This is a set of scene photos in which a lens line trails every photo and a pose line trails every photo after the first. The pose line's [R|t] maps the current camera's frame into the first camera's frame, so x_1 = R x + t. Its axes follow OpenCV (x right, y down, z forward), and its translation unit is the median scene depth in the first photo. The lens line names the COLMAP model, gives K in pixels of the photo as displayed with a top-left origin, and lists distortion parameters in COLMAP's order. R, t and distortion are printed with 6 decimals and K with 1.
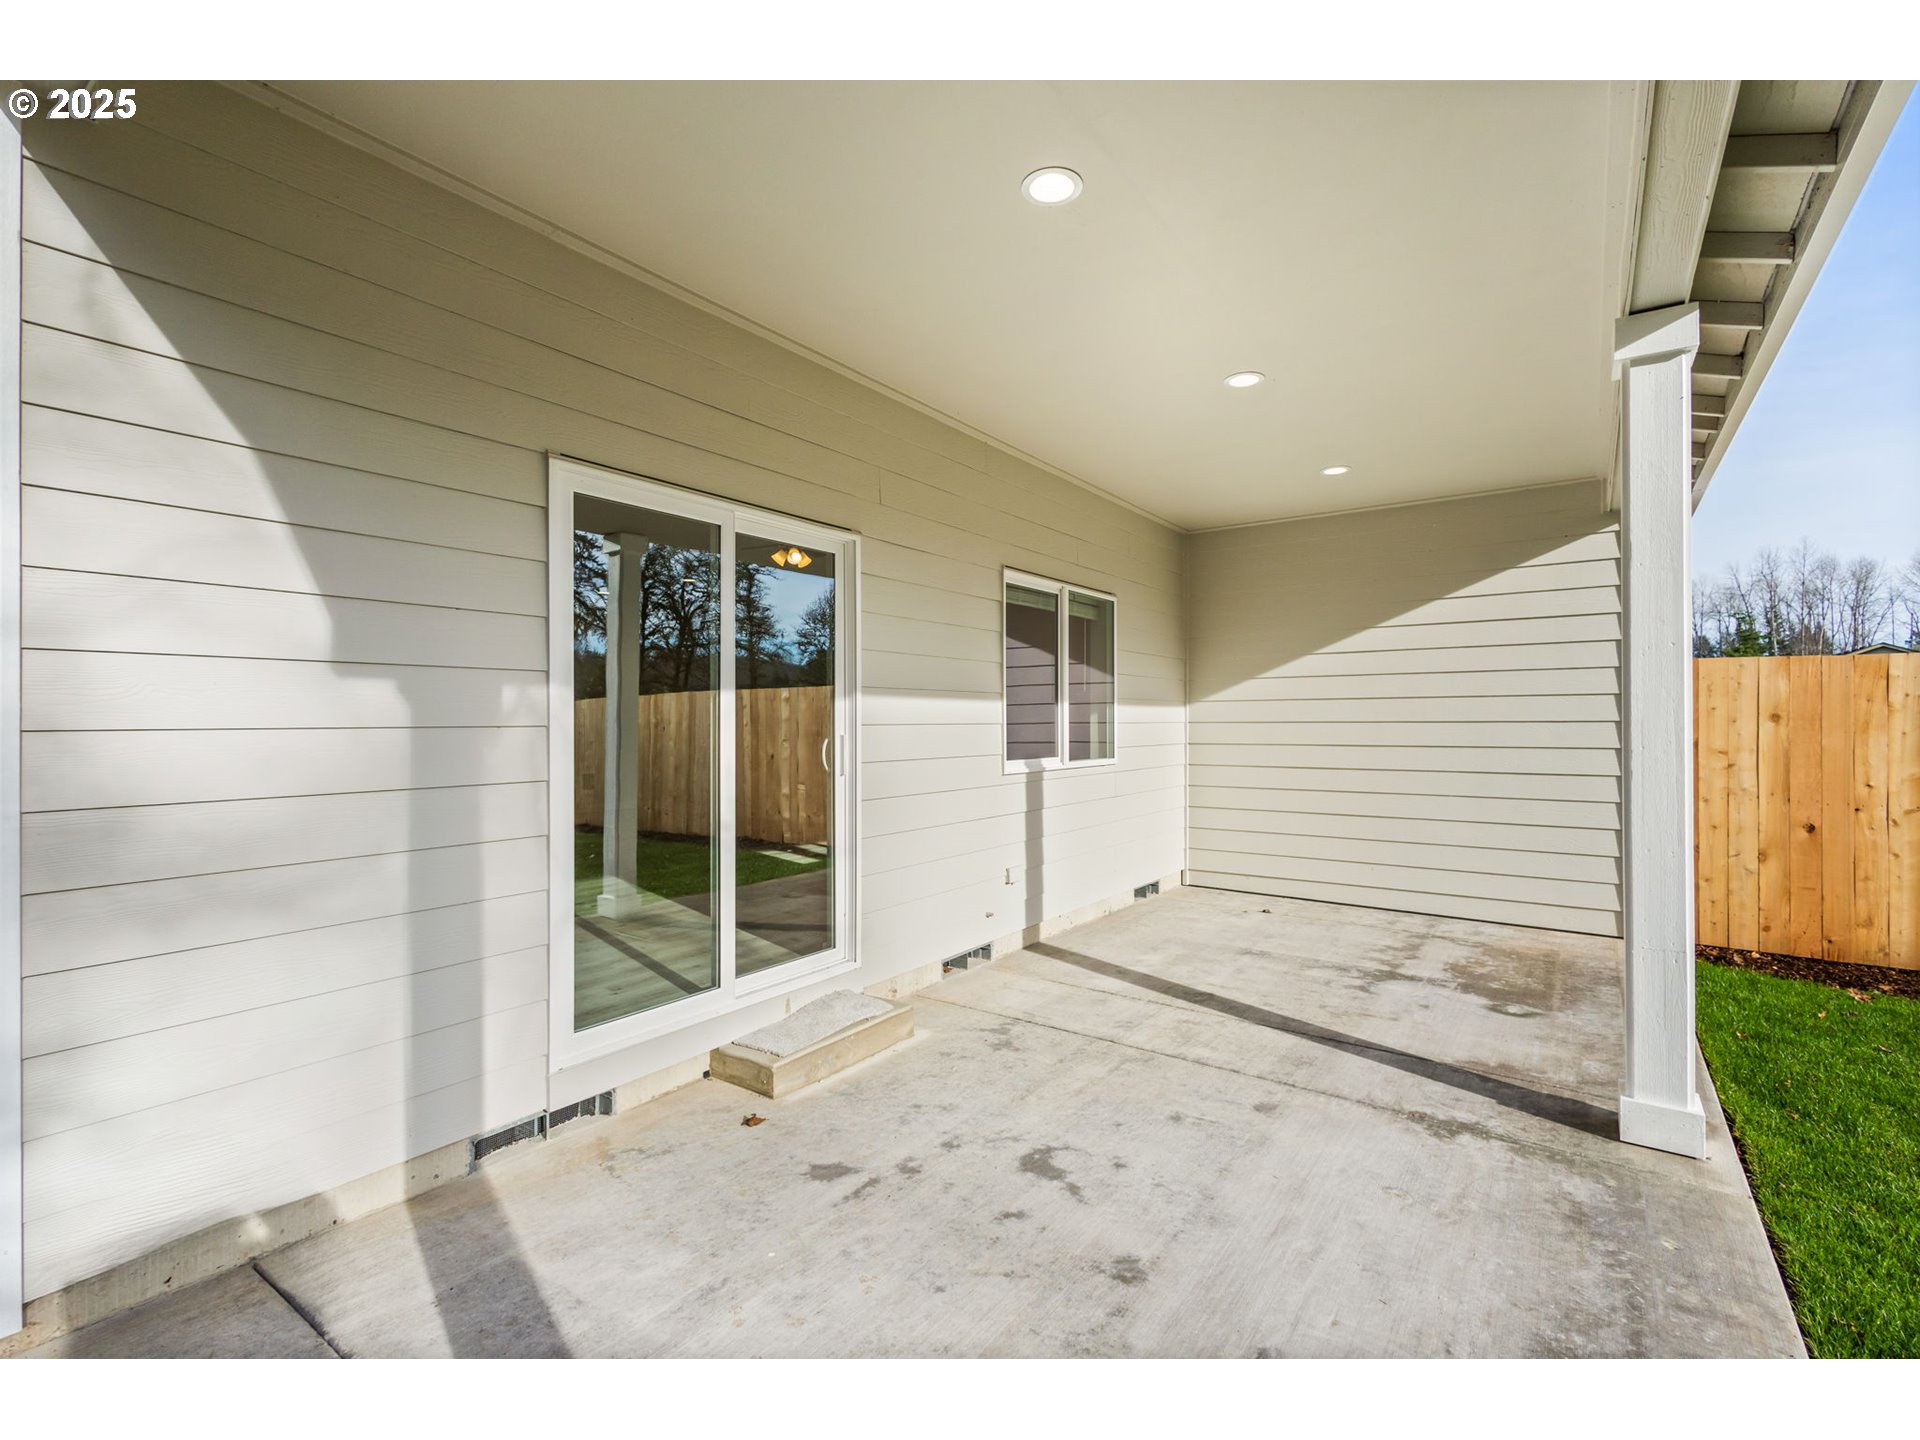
lens RADIAL K [[885.7, 0, 964.6], [0, 885.7, 712.6], [0, 0, 1]] dist [0.000518, -0.000636]
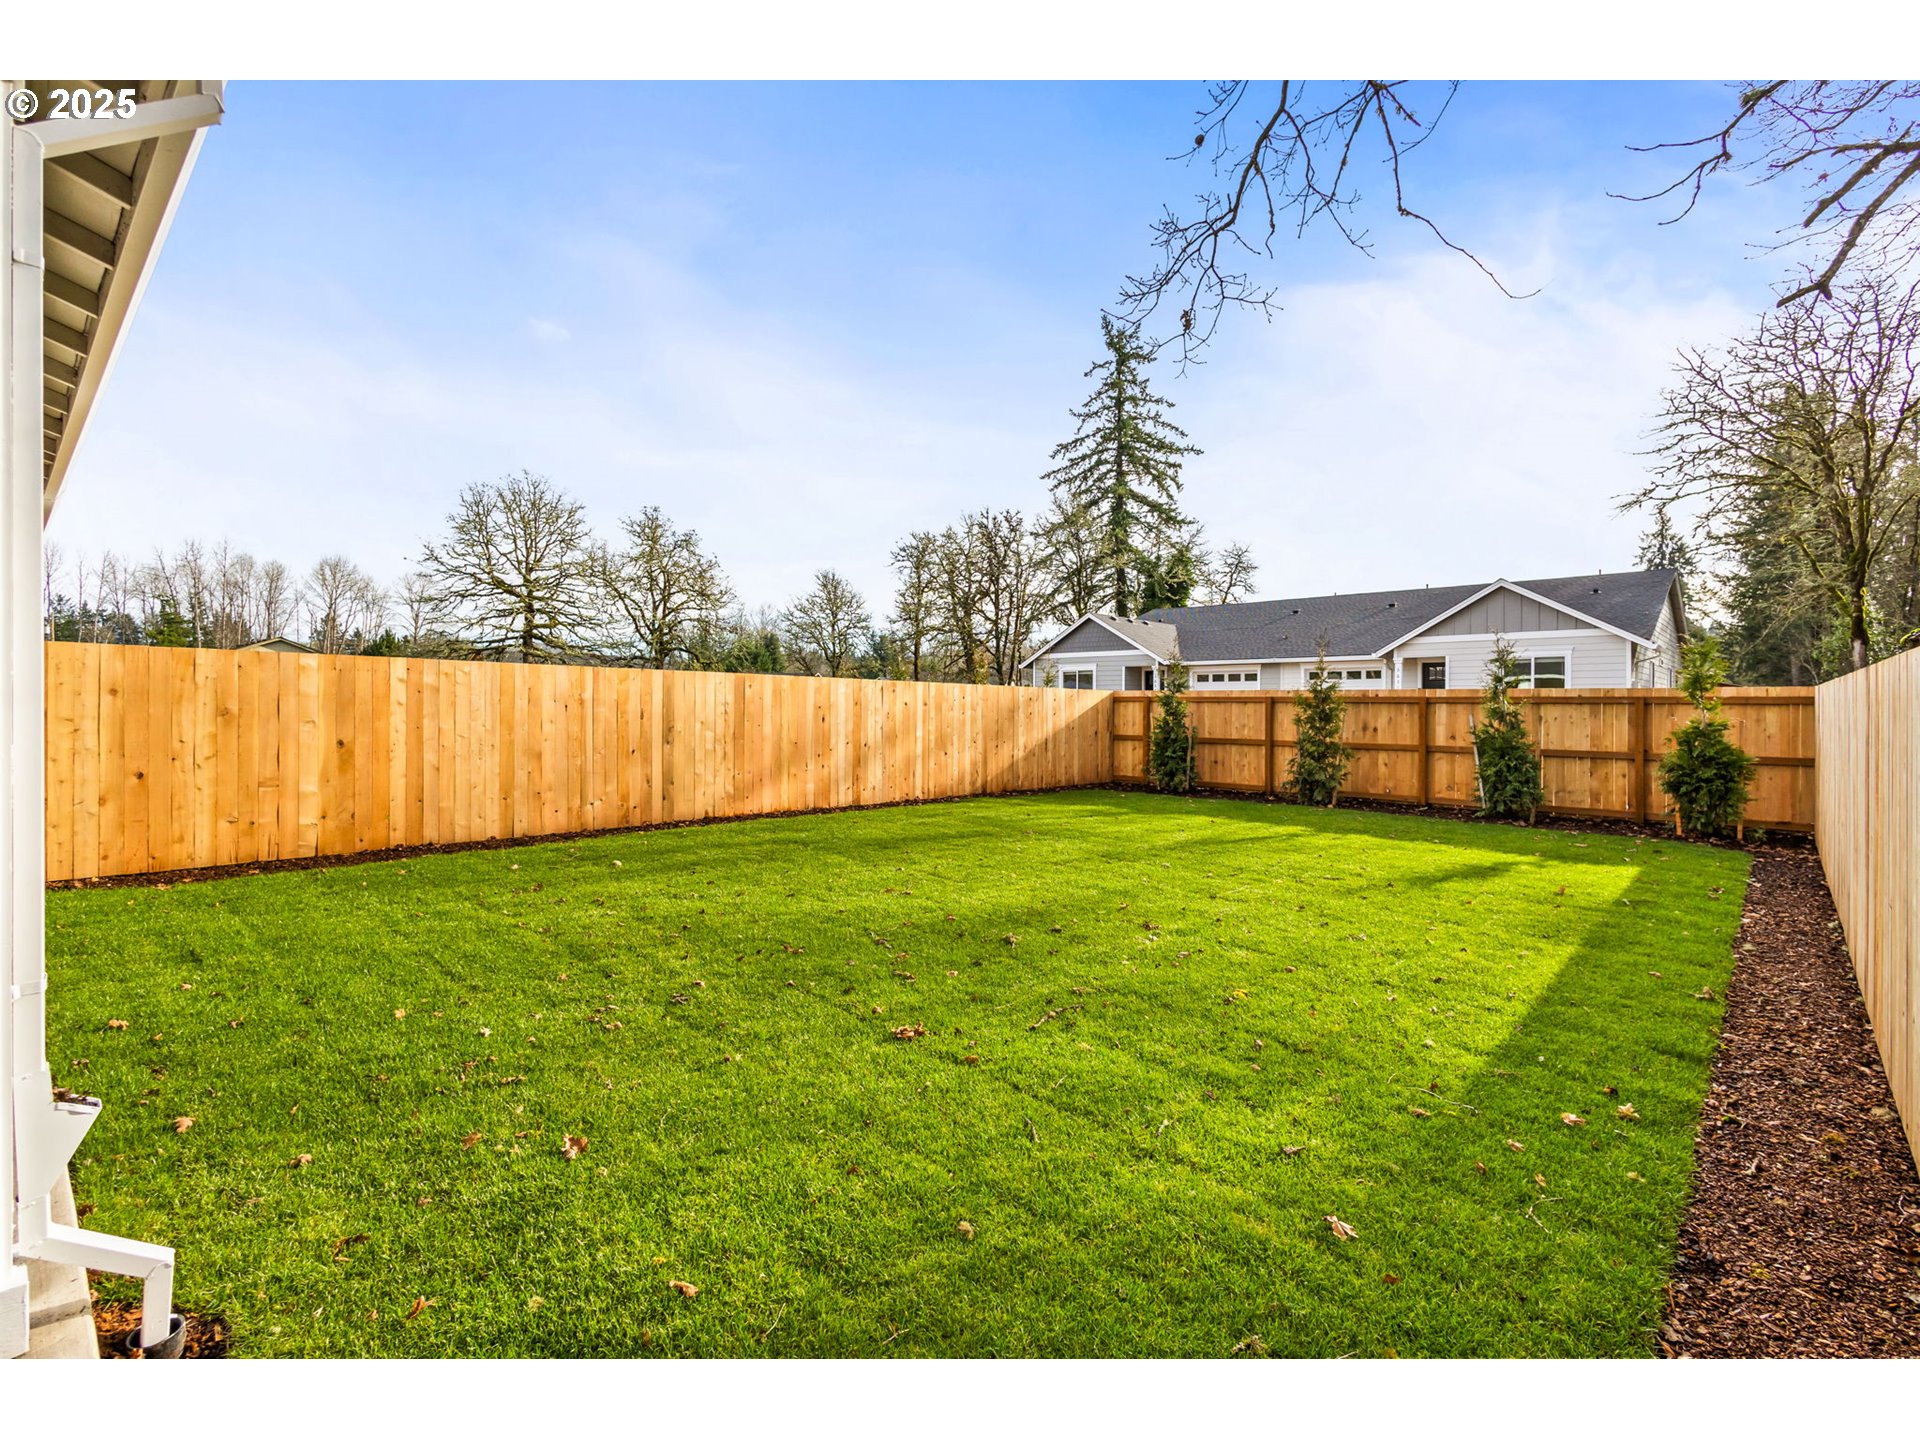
lens RADIAL K [[885.7, 0, 964.6], [0, 885.7, 712.6], [0, 0, 1]] dist [0.000518, -0.000636]
pose [[0.119732, -0.005140, 0.992793, -0.206374], [-0.014127, 0.999877, 0.006880, 0.009515], [-0.992706, -0.014849, 0.119645, -0.370216]]
